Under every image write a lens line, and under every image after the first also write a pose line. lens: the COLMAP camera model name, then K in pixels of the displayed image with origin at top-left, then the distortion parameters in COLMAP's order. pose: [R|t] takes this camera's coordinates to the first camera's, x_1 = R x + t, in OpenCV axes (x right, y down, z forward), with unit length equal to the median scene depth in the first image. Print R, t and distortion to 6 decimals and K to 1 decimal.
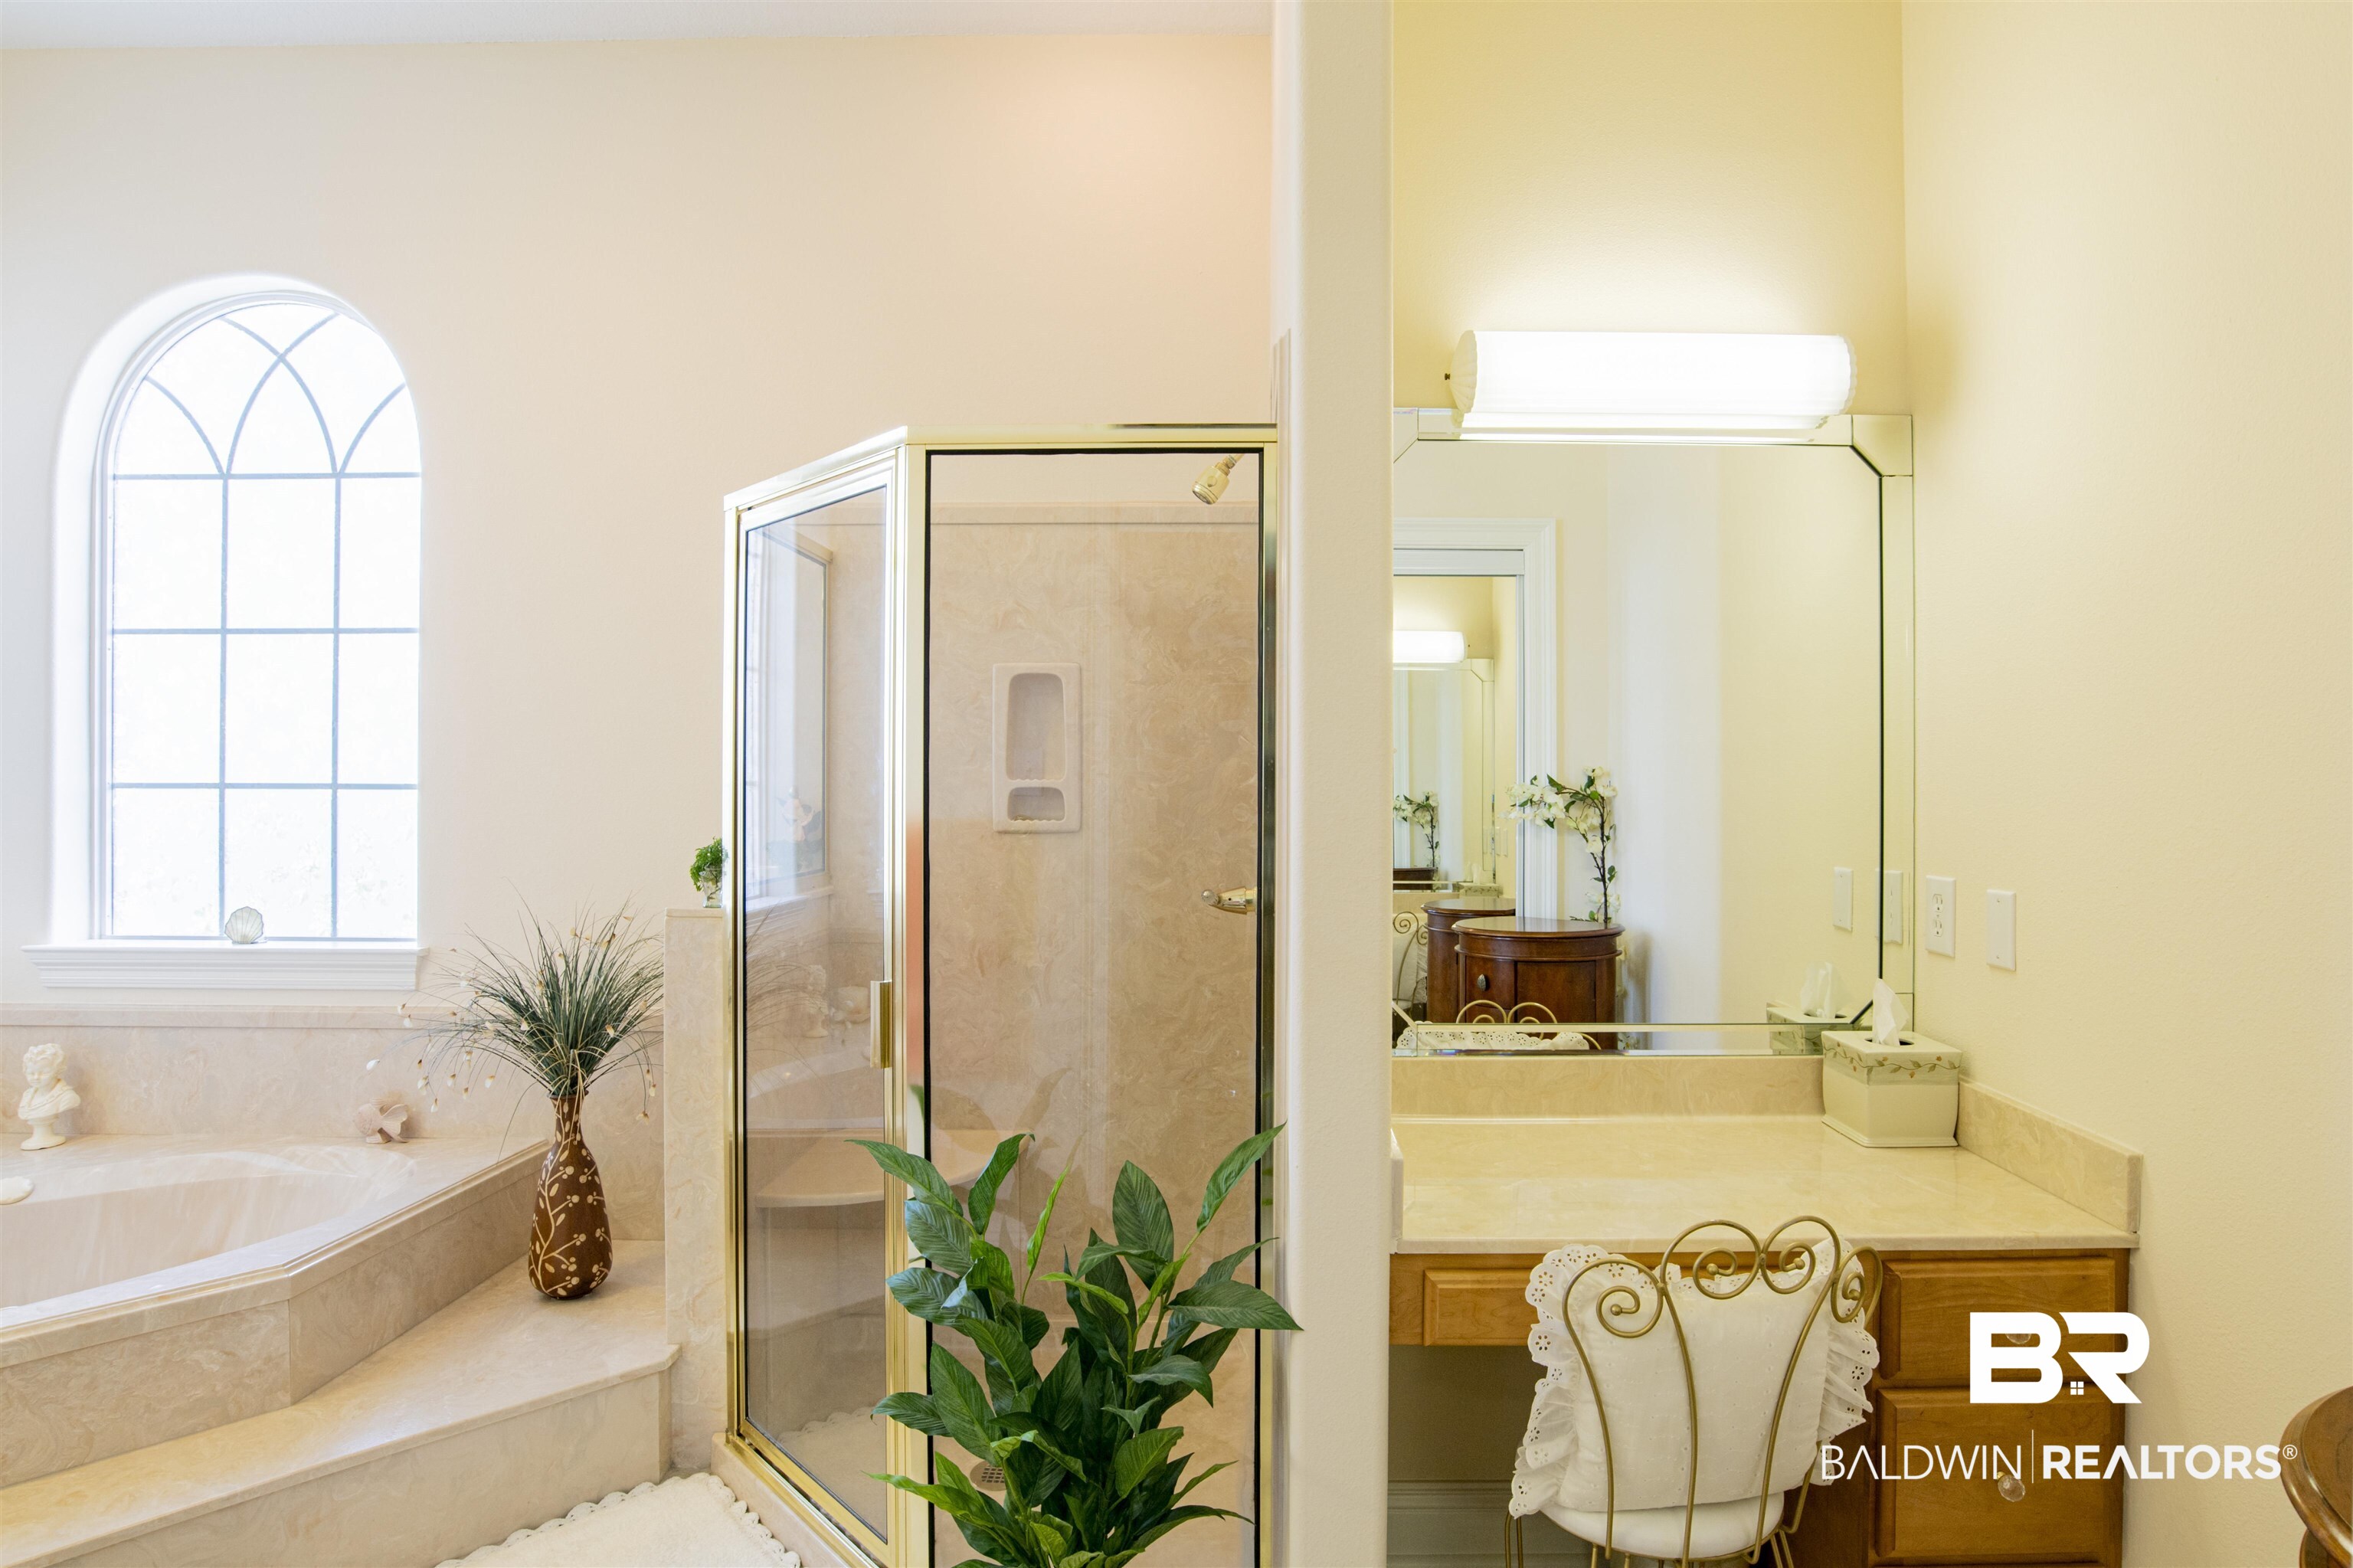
lens RADIAL K [[1215.2, 0, 1194.7], [0, 1215.2, 774.9], [0, 0, 1]] dist [-0.061865, 0.022192]
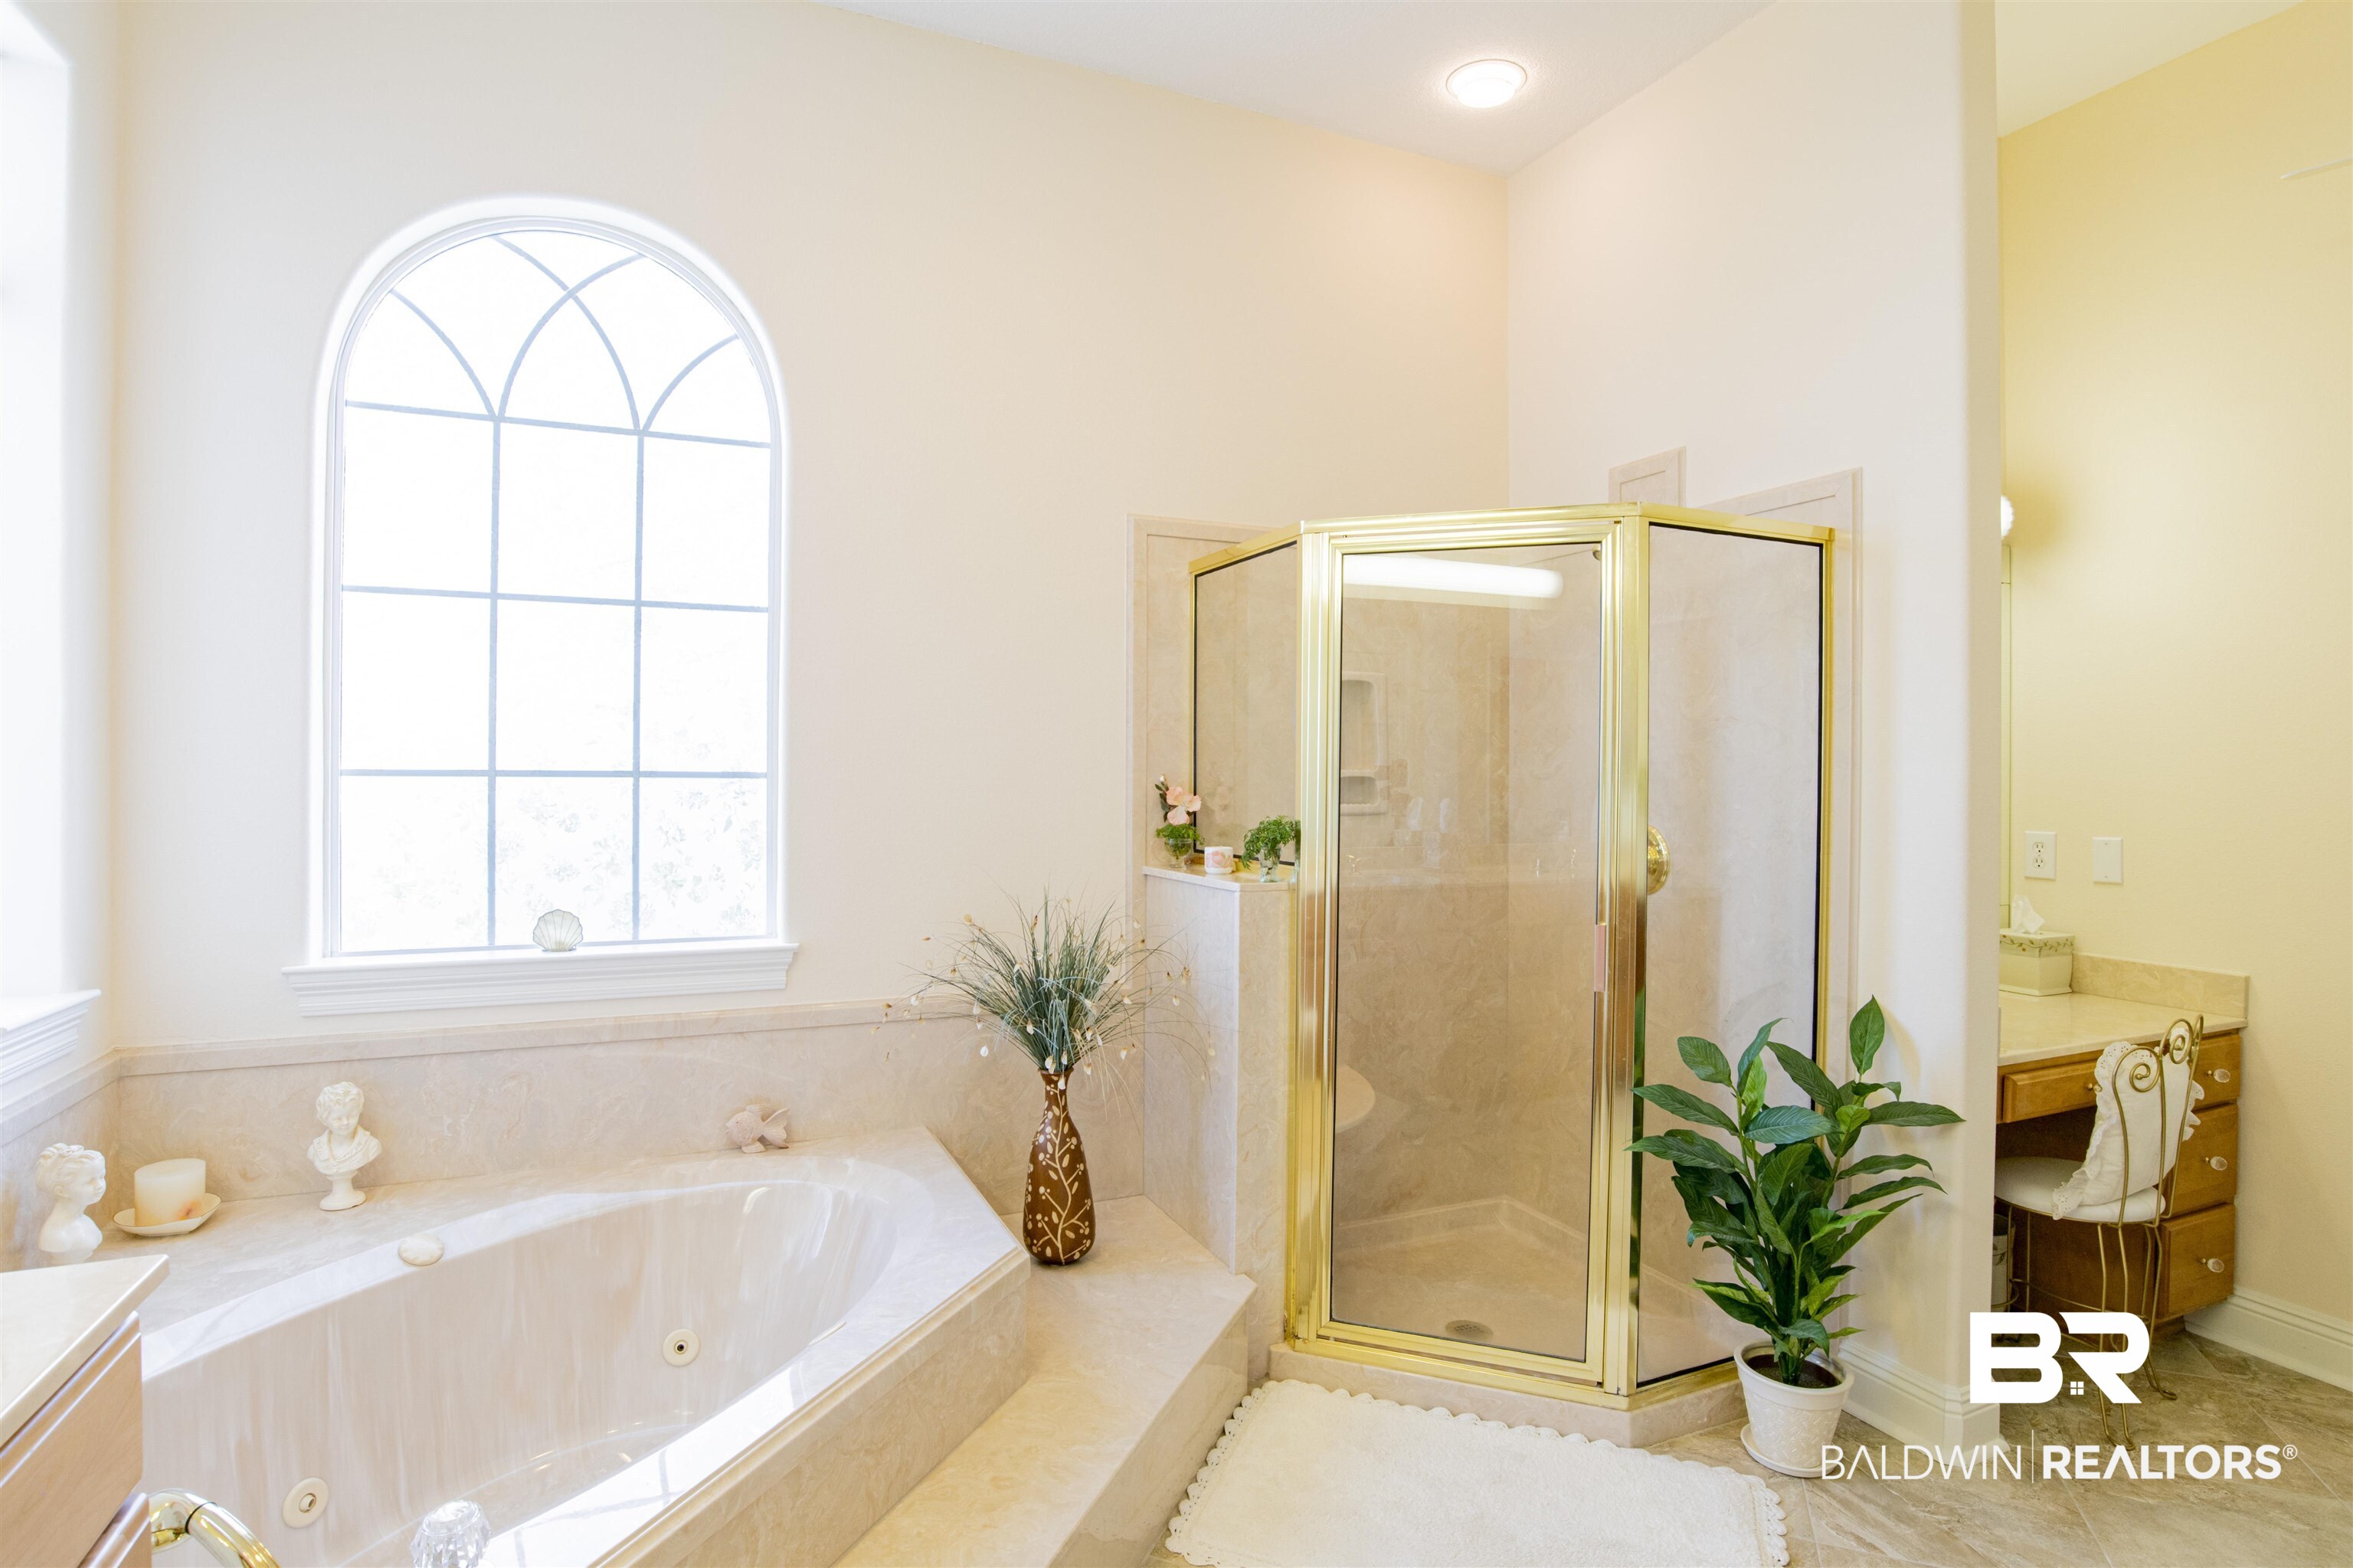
lens RADIAL K [[1166.8, 0, 1175.0], [0, 1166.8, 770.3], [0, 0, 1]] dist [-0.062515, 0.020855]
pose [[0.918714, 0.004122, 0.394903, -0.739249], [-0.005552, 0.999982, 0.002479, 0.002311], [-0.394885, -0.004469, 0.918720, 0.024053]]
